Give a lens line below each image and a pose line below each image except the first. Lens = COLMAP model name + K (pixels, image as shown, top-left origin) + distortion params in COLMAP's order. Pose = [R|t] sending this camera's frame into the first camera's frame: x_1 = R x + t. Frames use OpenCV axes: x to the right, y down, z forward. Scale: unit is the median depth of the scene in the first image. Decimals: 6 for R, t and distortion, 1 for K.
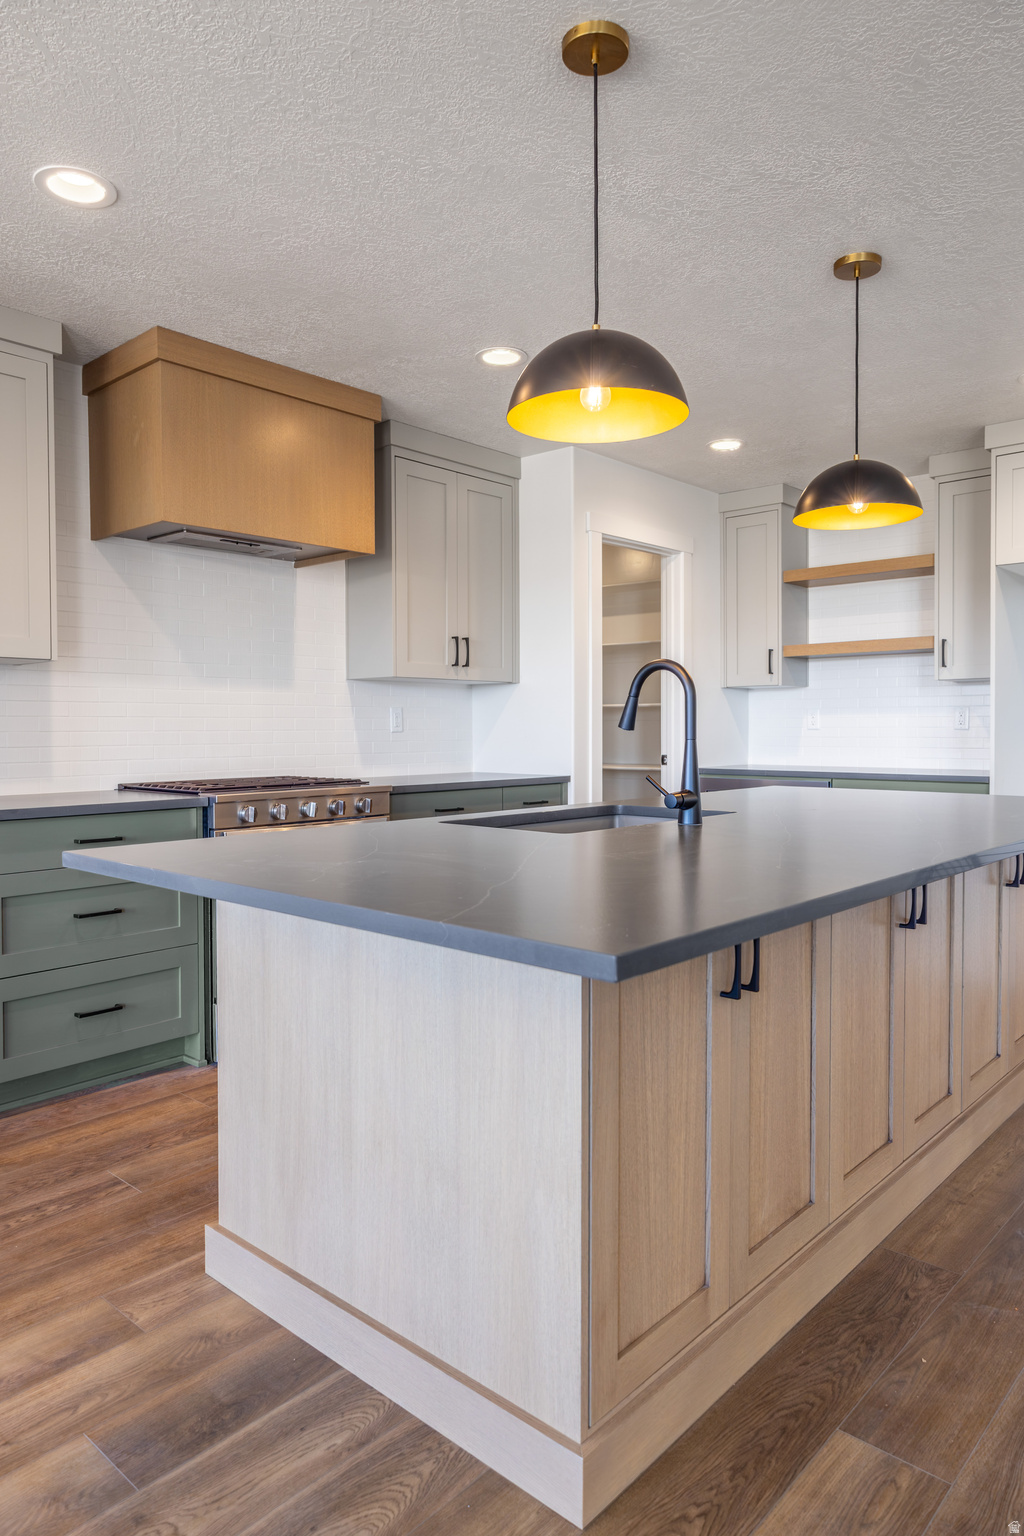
lens RADIAL K [[996.3, 0, 522.0], [0, 996.3, 747.2], [0, 0, 1]] dist [-0.002873, 0.002198]
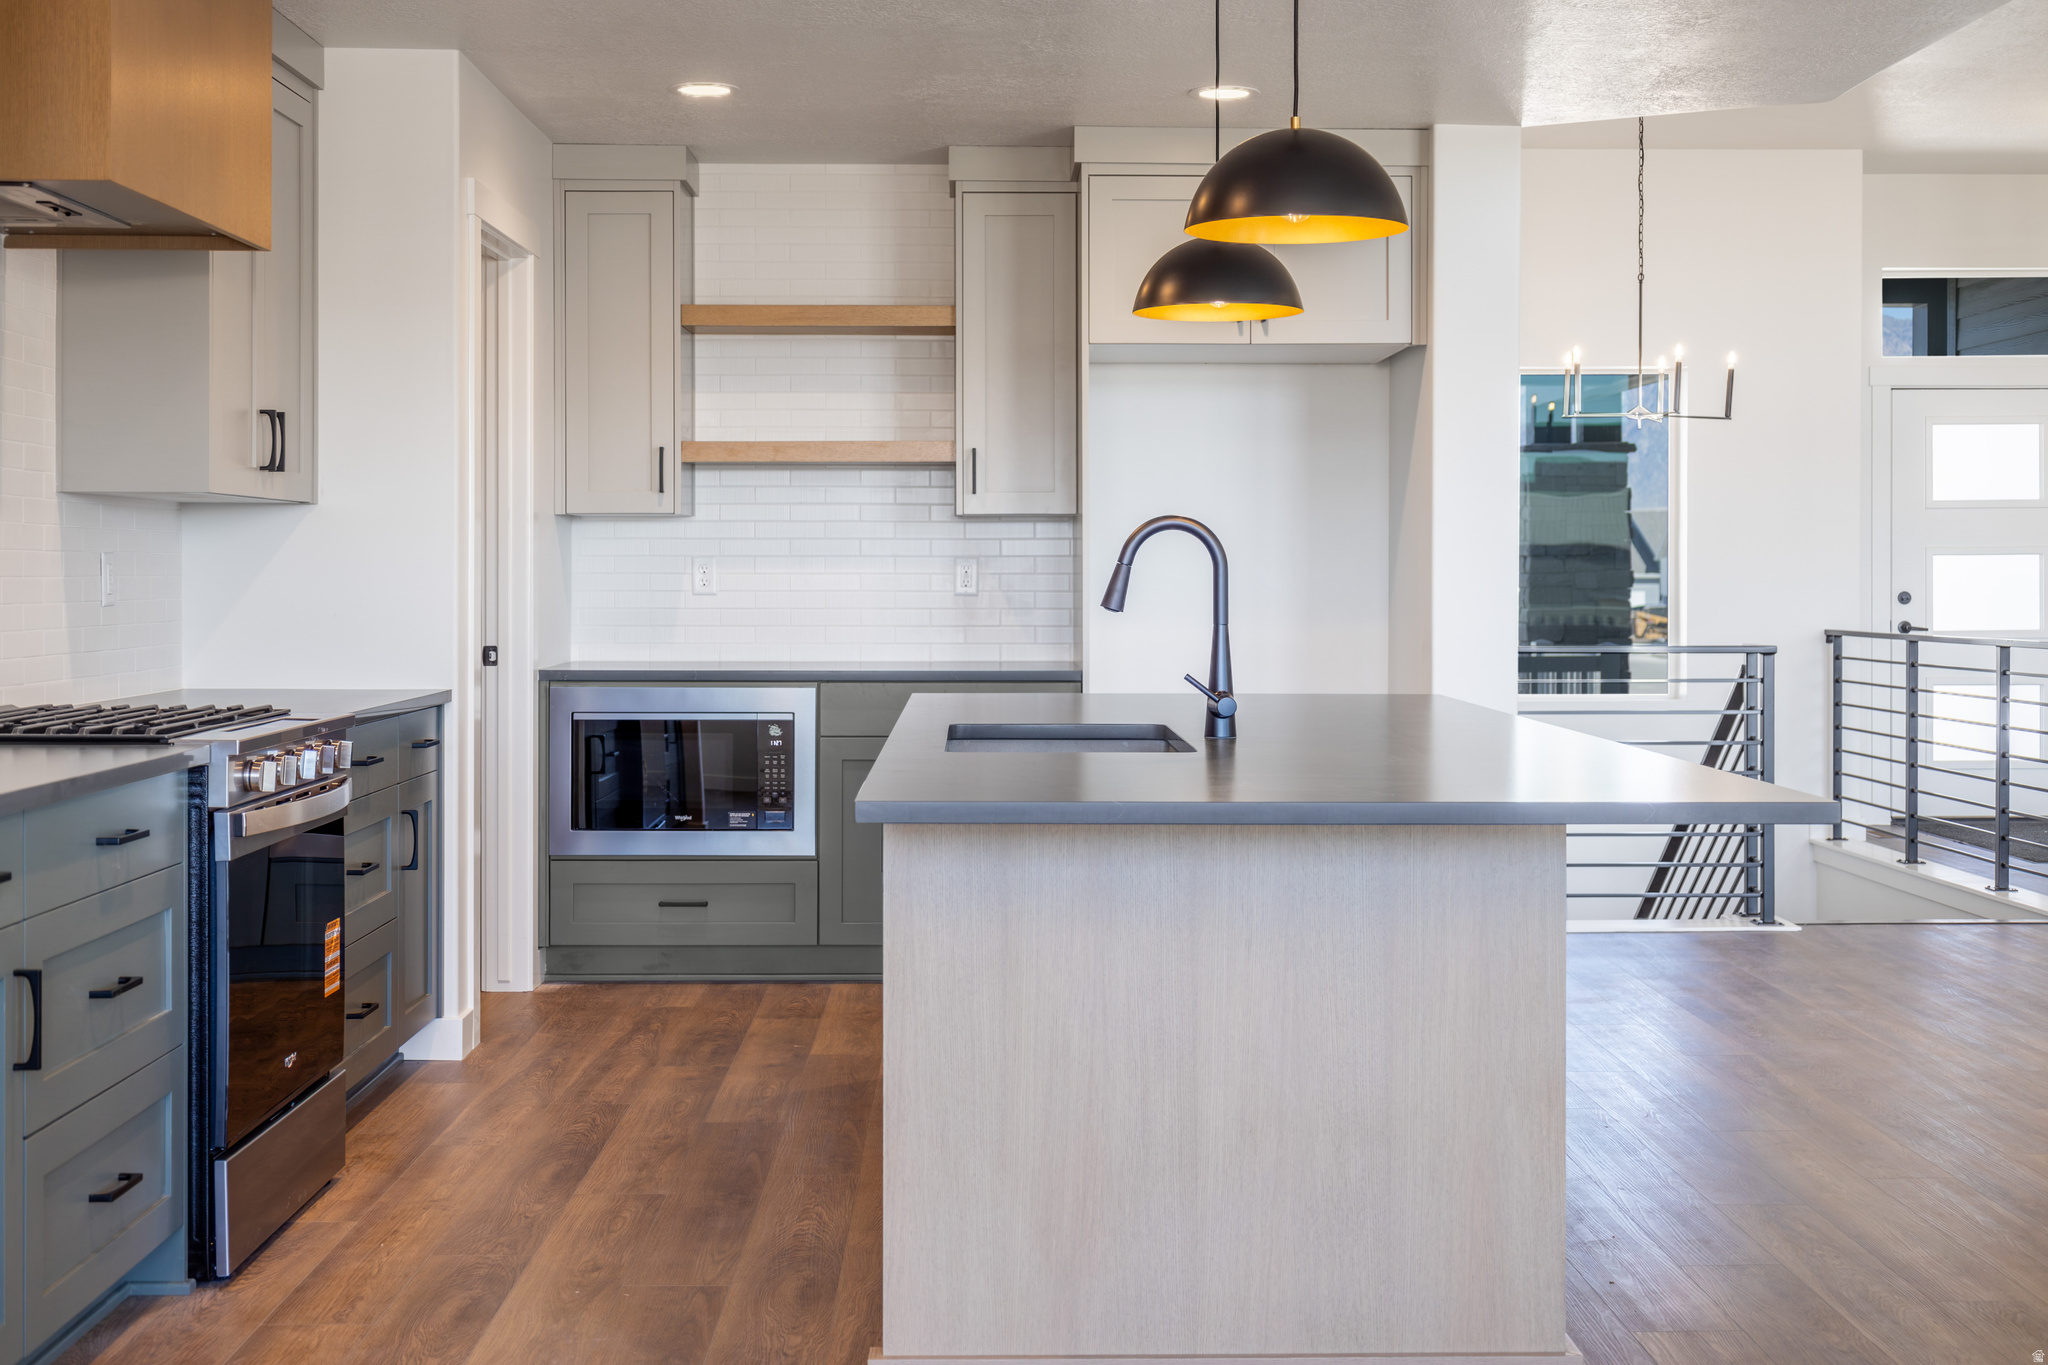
lens RADIAL K [[2444.8, 0, 1043.7], [0, 2444.8, 567.0], [0, 0, 1]] dist [0.007364, 0.000000]
pose [[0.725764, 0.005428, 0.687923, -0.953736], [0.008097, 0.999832, -0.016431, -0.017403], [-0.687897, 0.017495, 0.725598, -0.196633]]
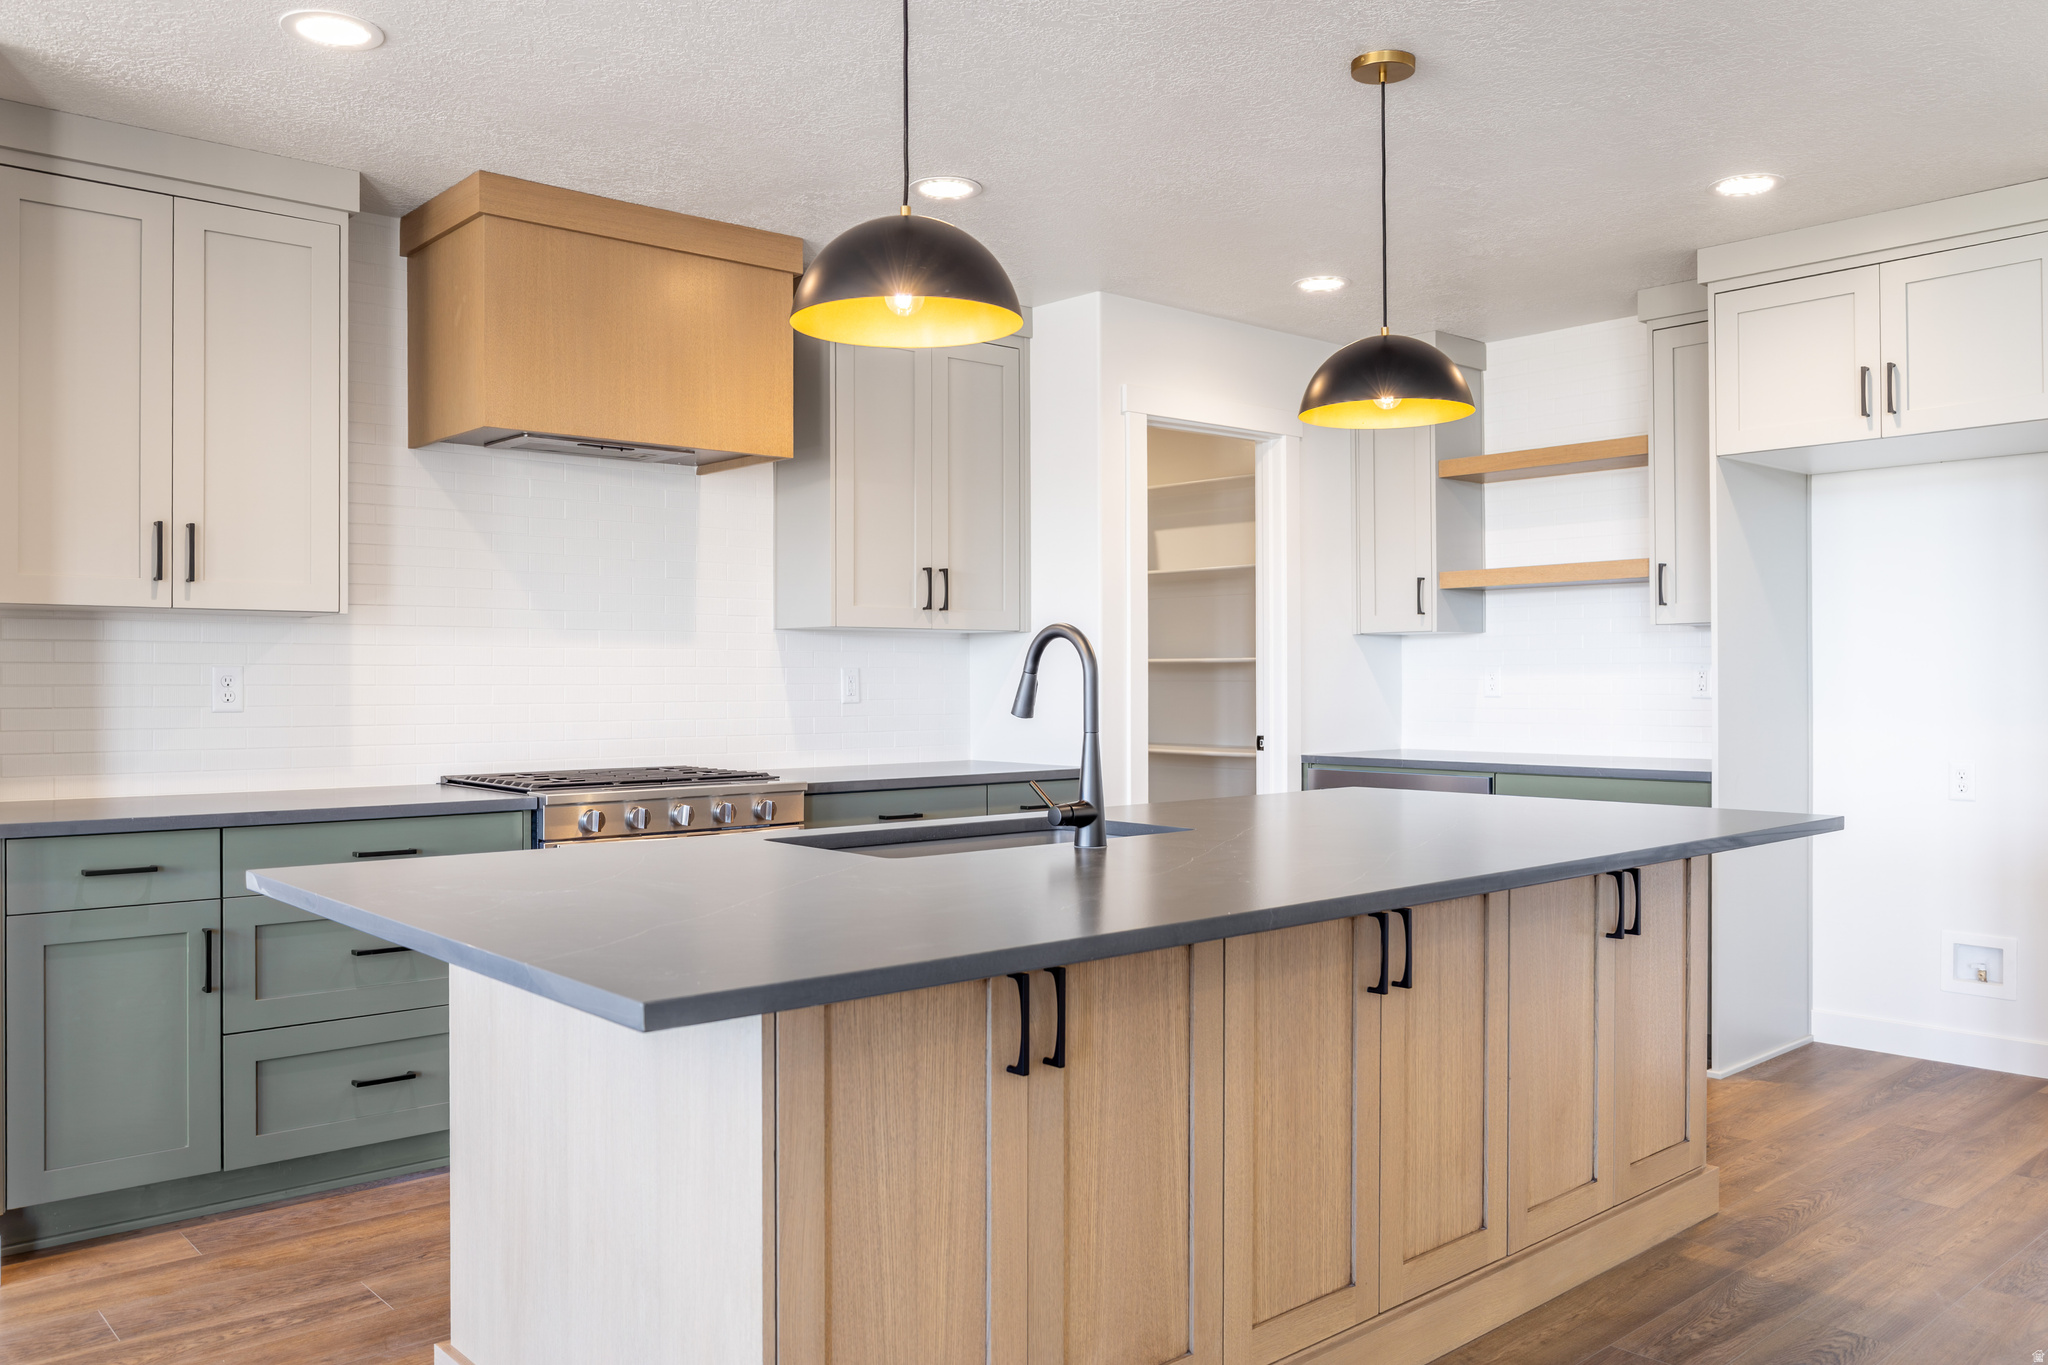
lens RADIAL K [[1565.9, 0, 1041.6], [0, 1565.9, 673.5], [0, 0, 1]] dist [-0.034760, 0.017021]
pose [[0.993970, 0.000461, -0.109652, 0.207500], [-0.002663, 0.999798, -0.019933, -0.021962], [0.109621, 0.020105, 0.993770, -0.129437]]
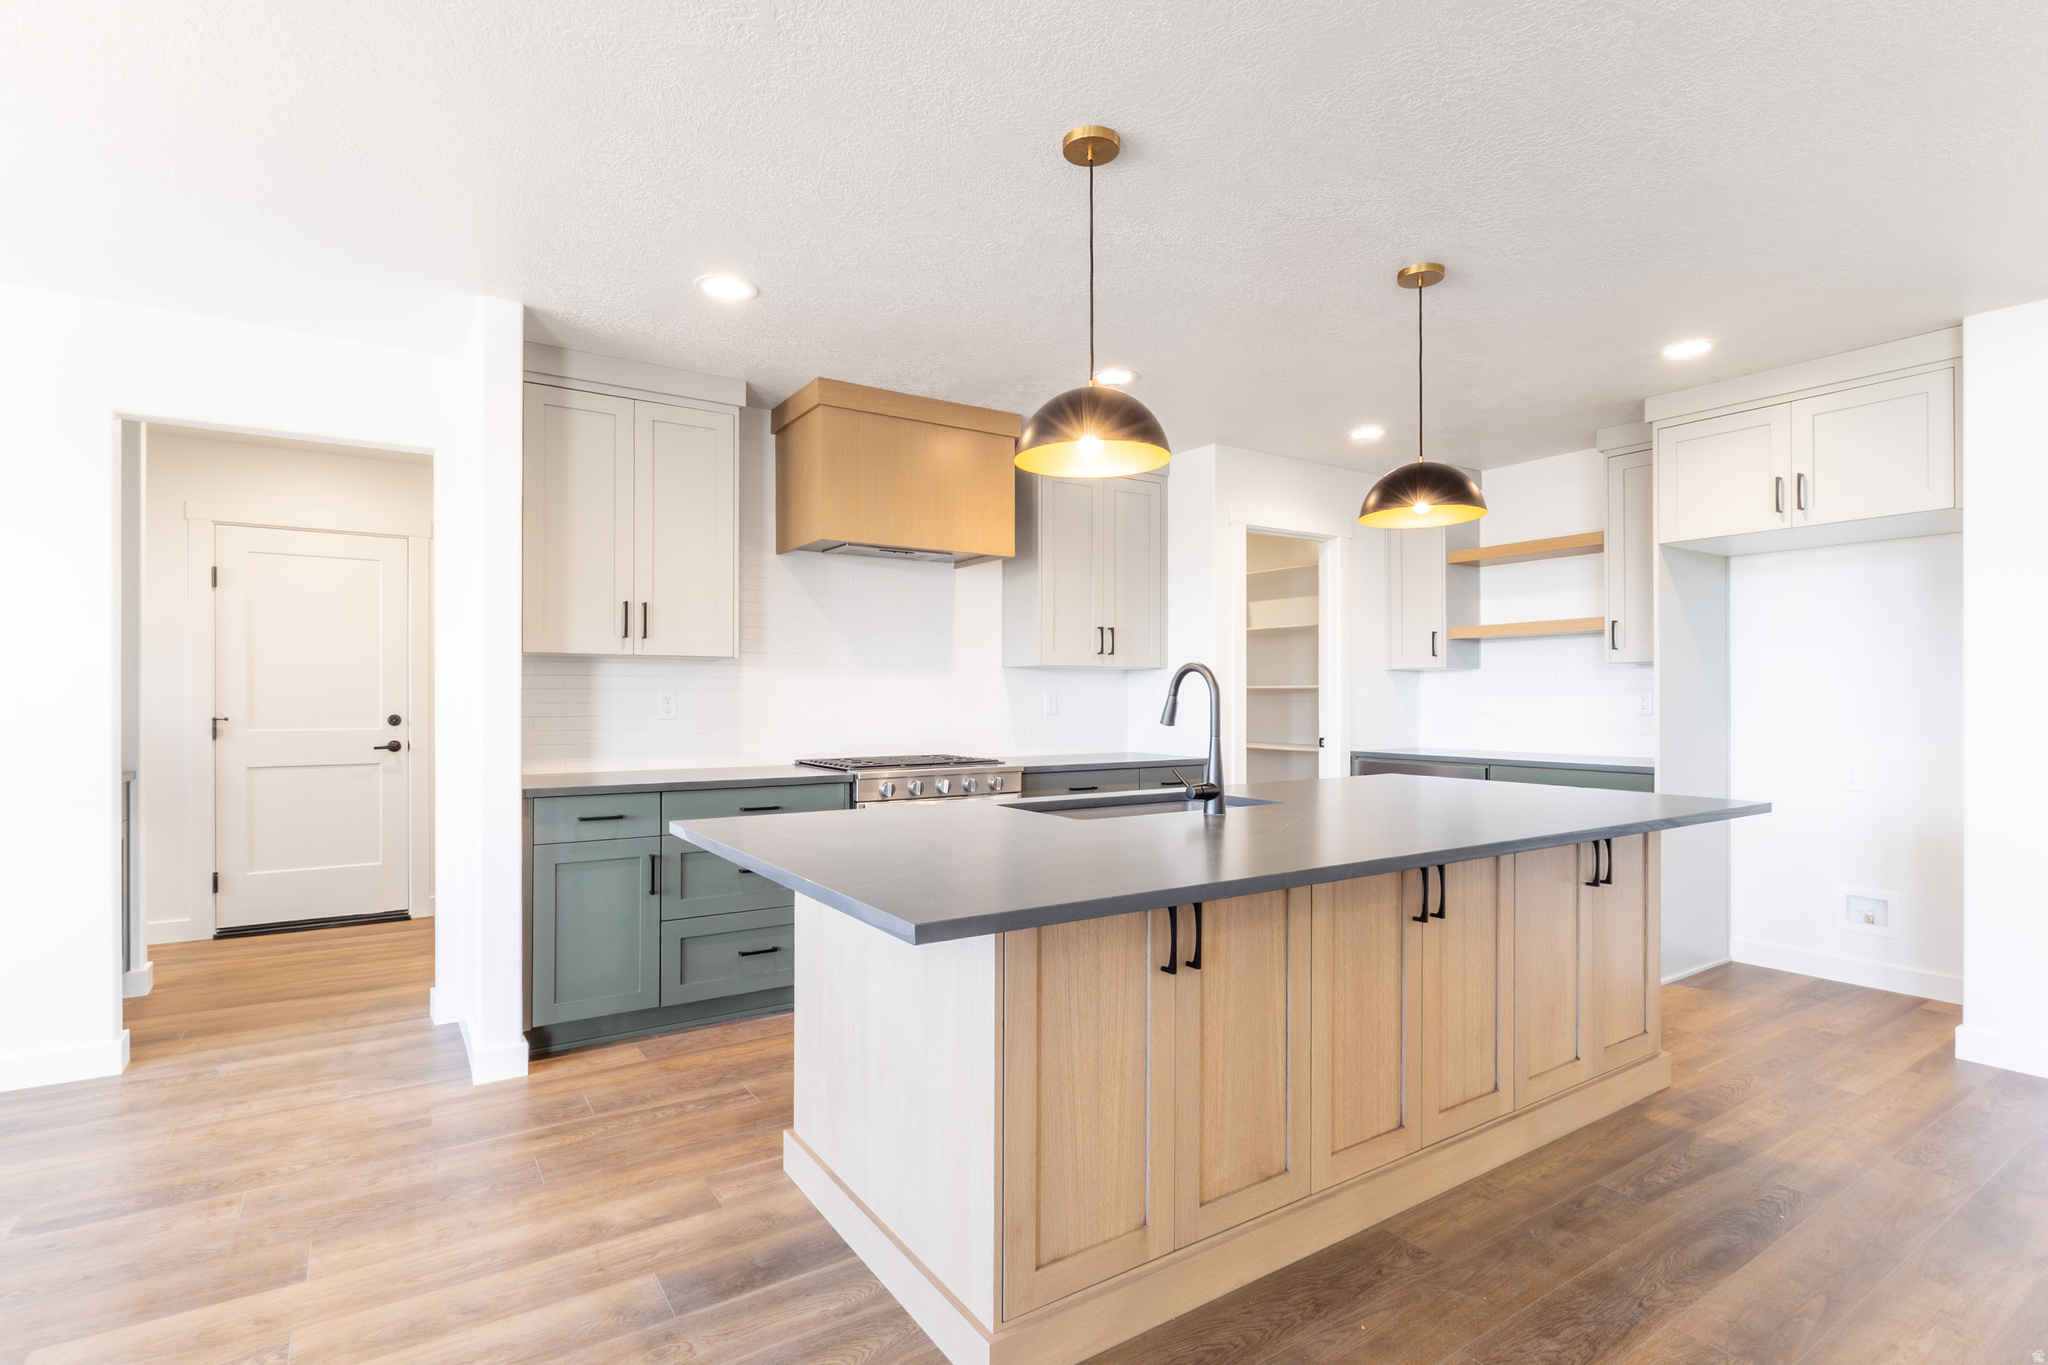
lens RADIAL K [[984.2, 0, 1029.3], [0, 984.2, 692.9], [0, 0, 1]] dist [0.001201, -0.001935]
pose [[0.968710, 0.002178, -0.248185, 0.190922], [-0.007897, 0.999726, -0.022050, -0.023796], [0.248069, 0.023320, 0.968462, -0.077815]]
